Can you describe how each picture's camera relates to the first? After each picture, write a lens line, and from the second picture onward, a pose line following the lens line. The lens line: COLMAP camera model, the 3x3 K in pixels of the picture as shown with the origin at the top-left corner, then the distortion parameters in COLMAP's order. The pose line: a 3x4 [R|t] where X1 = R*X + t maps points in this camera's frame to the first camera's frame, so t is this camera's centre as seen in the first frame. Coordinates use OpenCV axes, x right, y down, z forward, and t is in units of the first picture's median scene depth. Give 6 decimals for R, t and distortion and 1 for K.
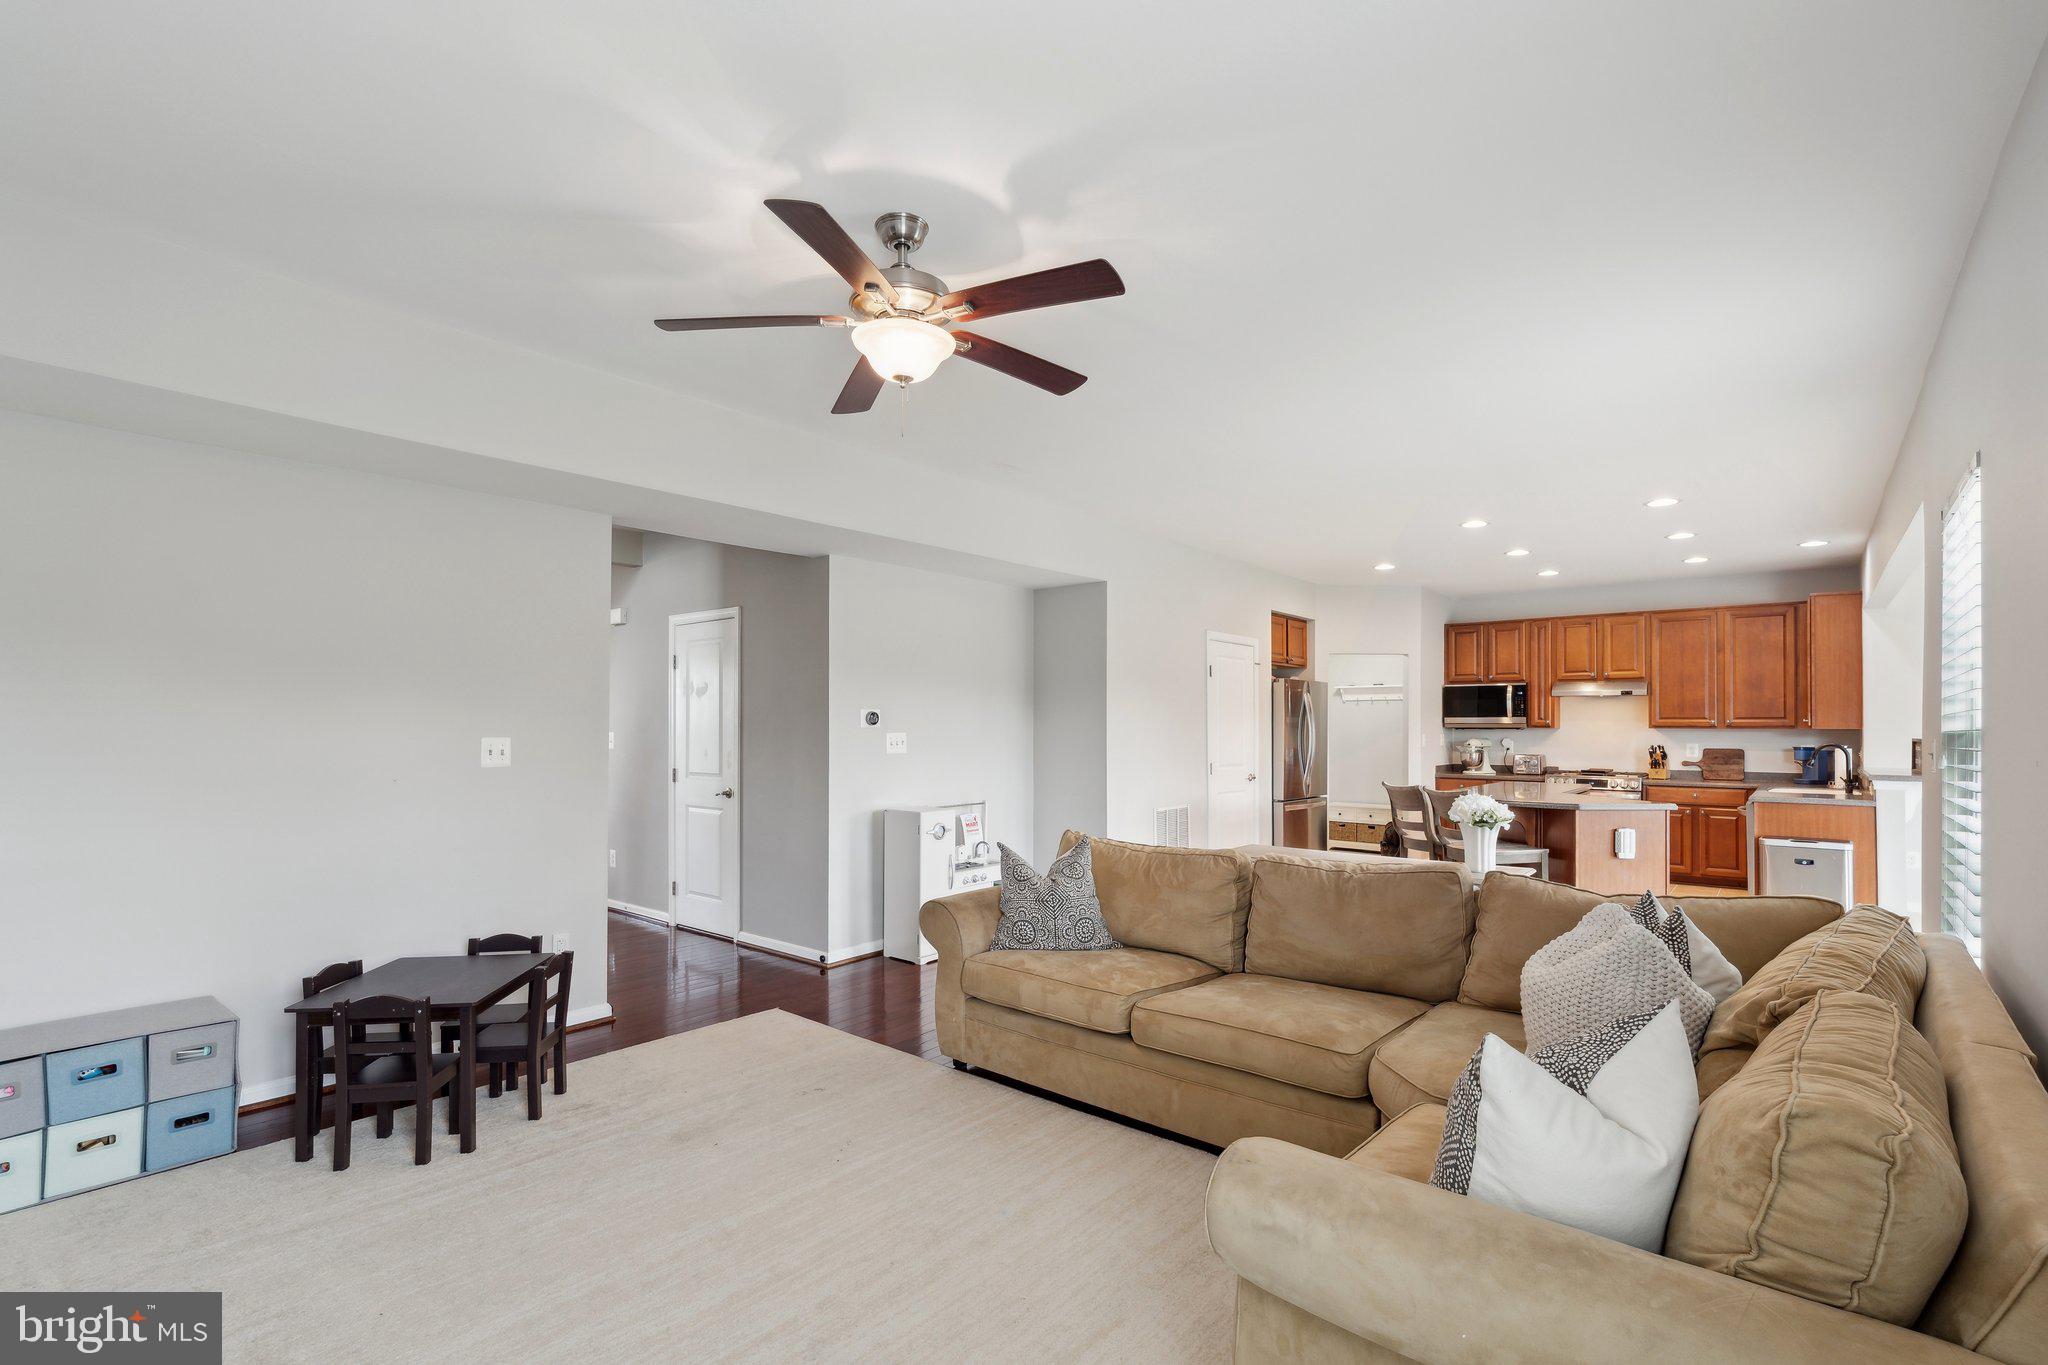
lens RADIAL K [[944.1, 0, 1025.5], [0, 944.1, 713.5], [0, 0, 1]] dist [-0.000032, -0.000006]
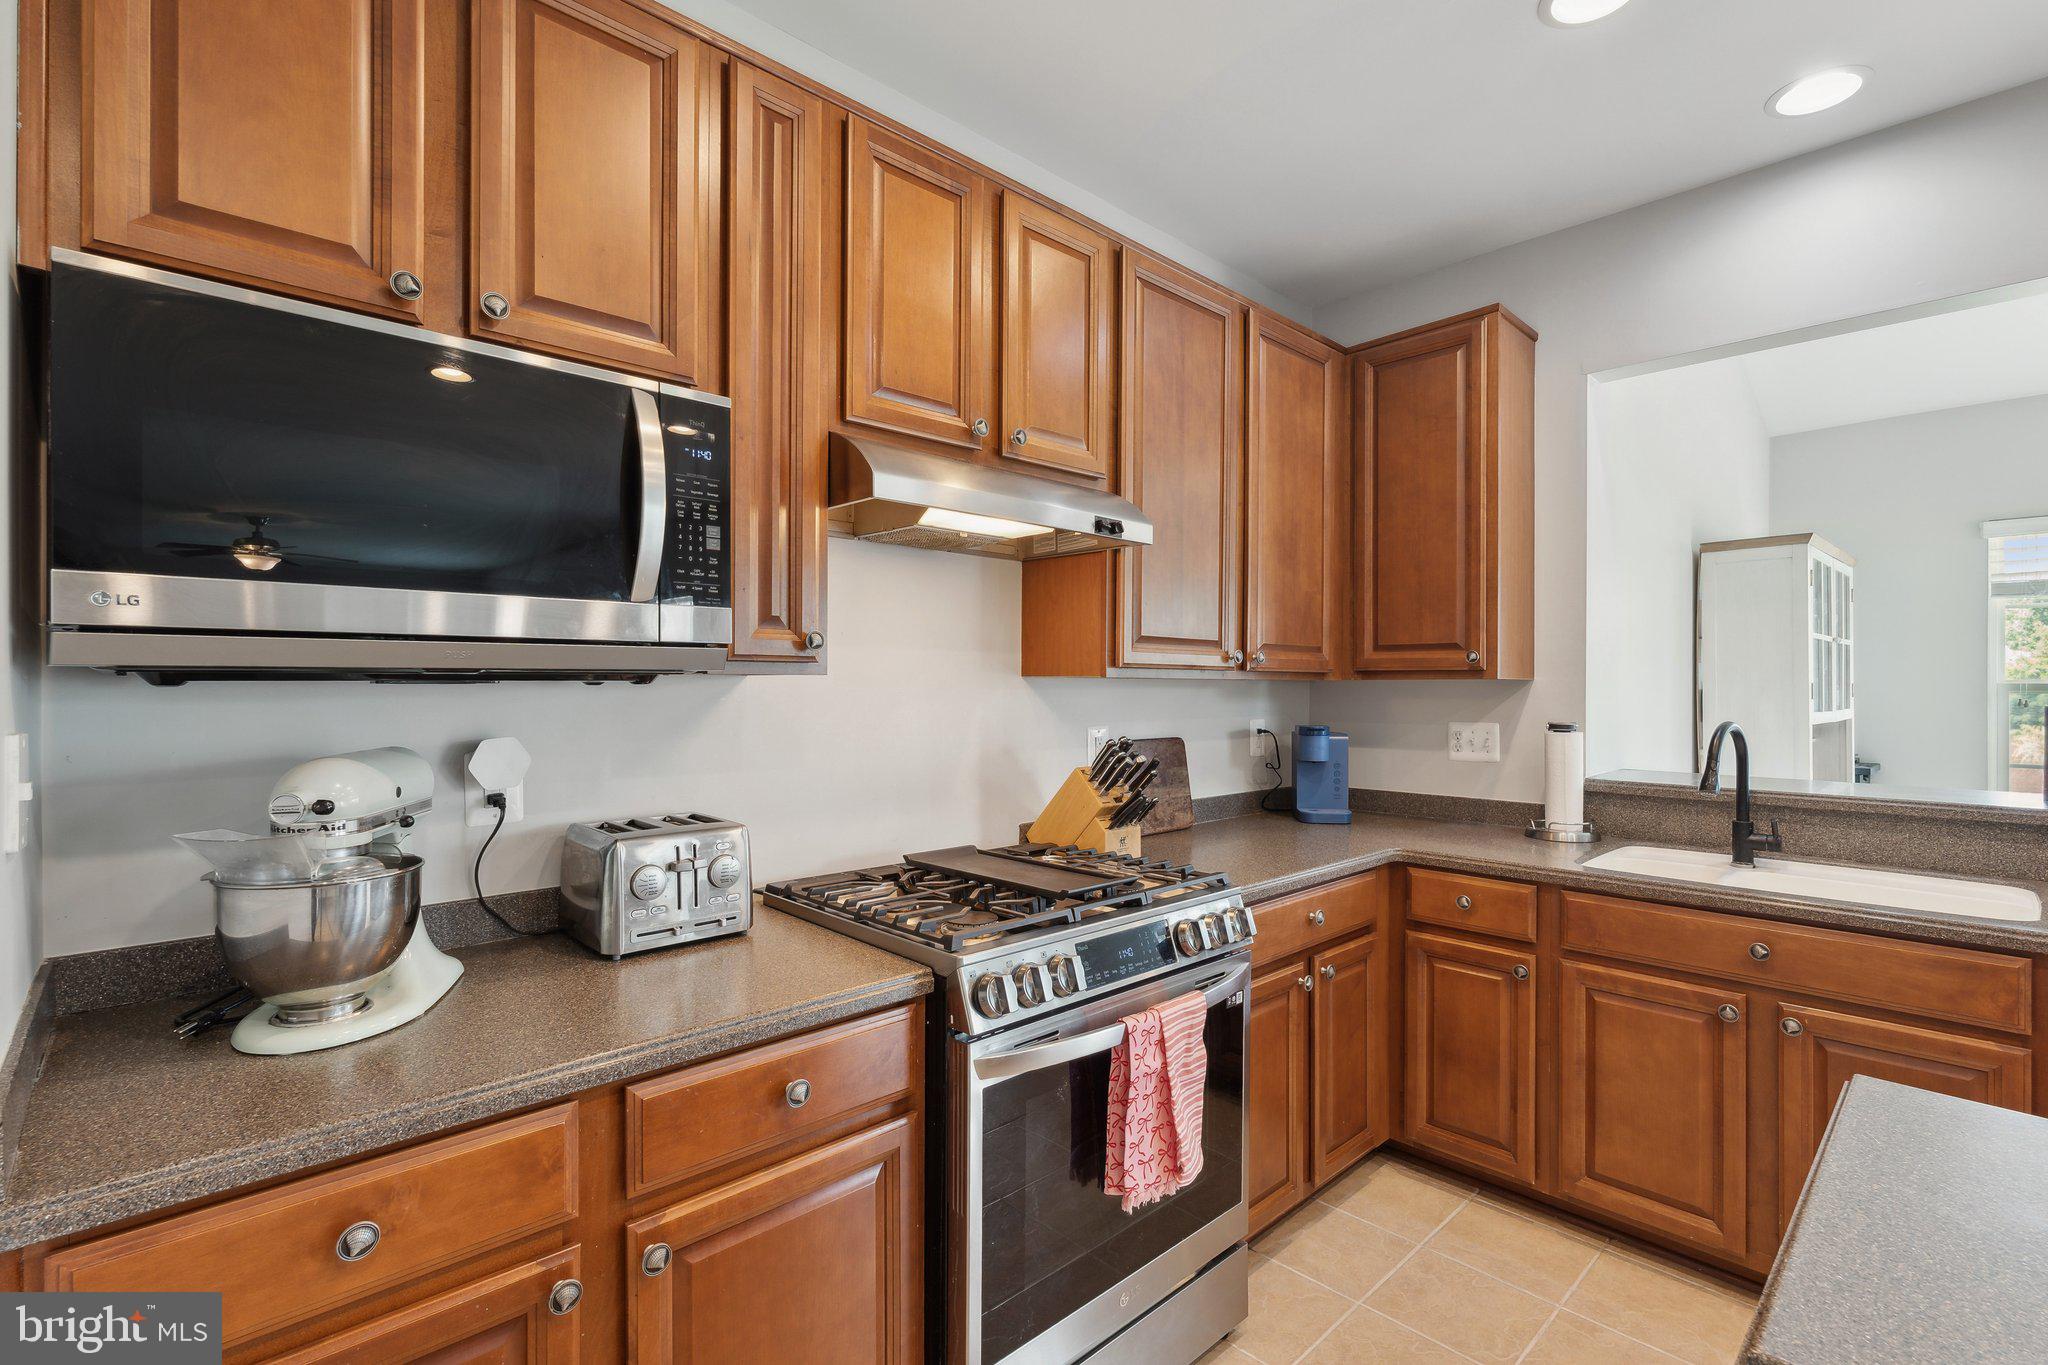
lens RADIAL K [[931.4, 0, 1024.0], [0, 931.4, 682.5], [0, 0, 1]] dist [-0.001385, 0.000058]
pose [[0.116210, -0.005788, 0.993208, 0.388793], [-0.017693, 0.999812, 0.007896, 0.015366], [-0.993067, -0.018491, 0.116085, 0.961581]]
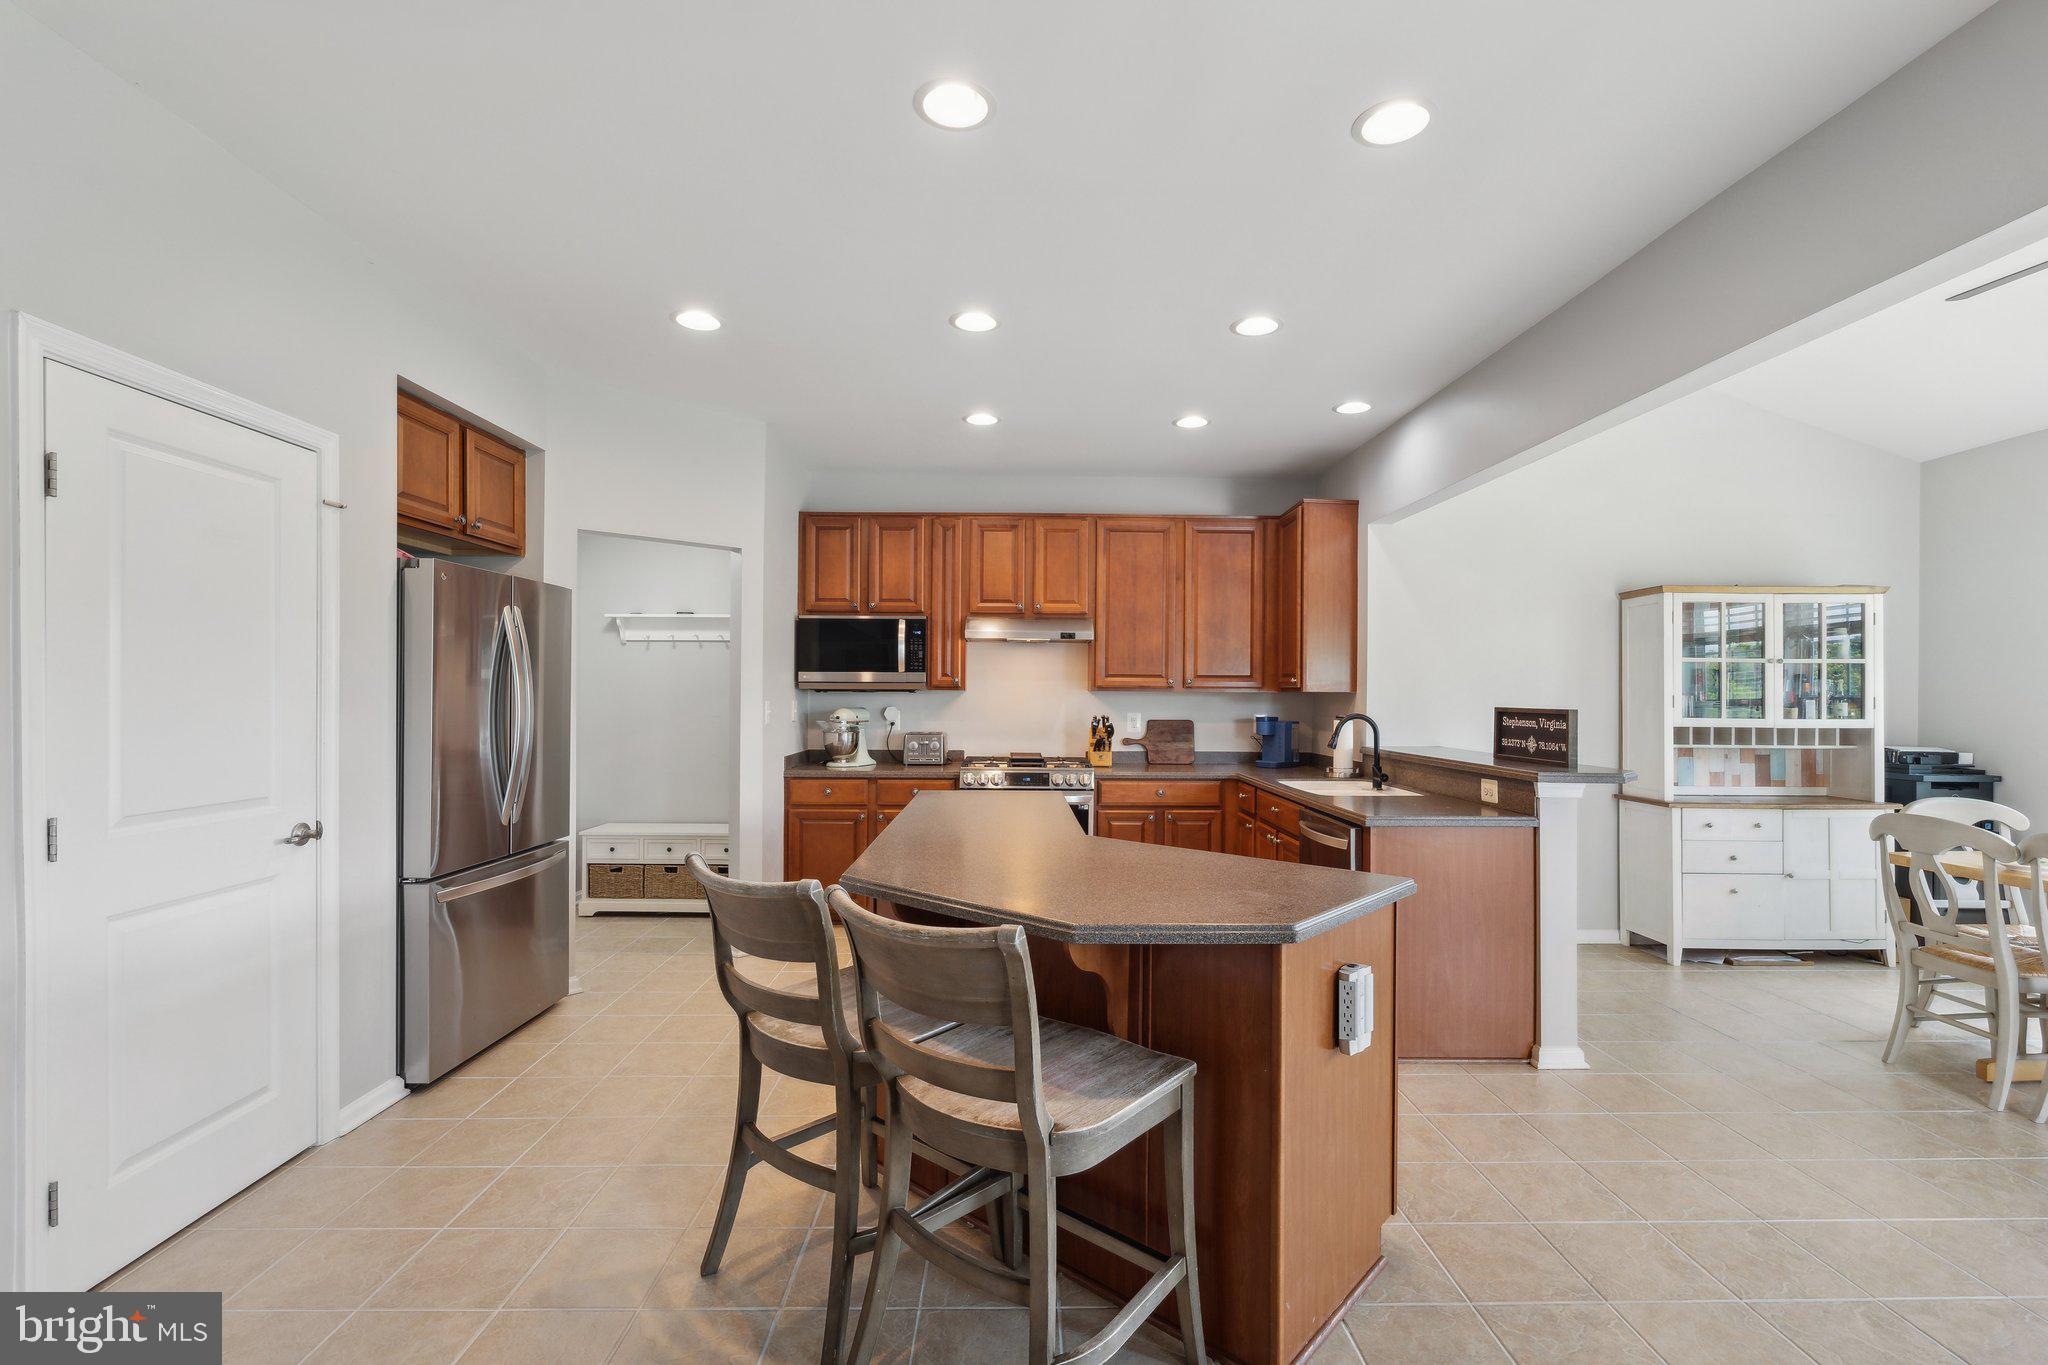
lens RADIAL K [[919.5, 0, 1027.8], [0, 919.5, 691.6], [0, 0, 1]] dist [0.001425, 0.000529]
pose [[0.757787, 0.000342, 0.652502, 0.198460], [-0.011952, 0.999839, 0.013357, 0.007964], [-0.652393, -0.017921, 0.757669, 0.522462]]
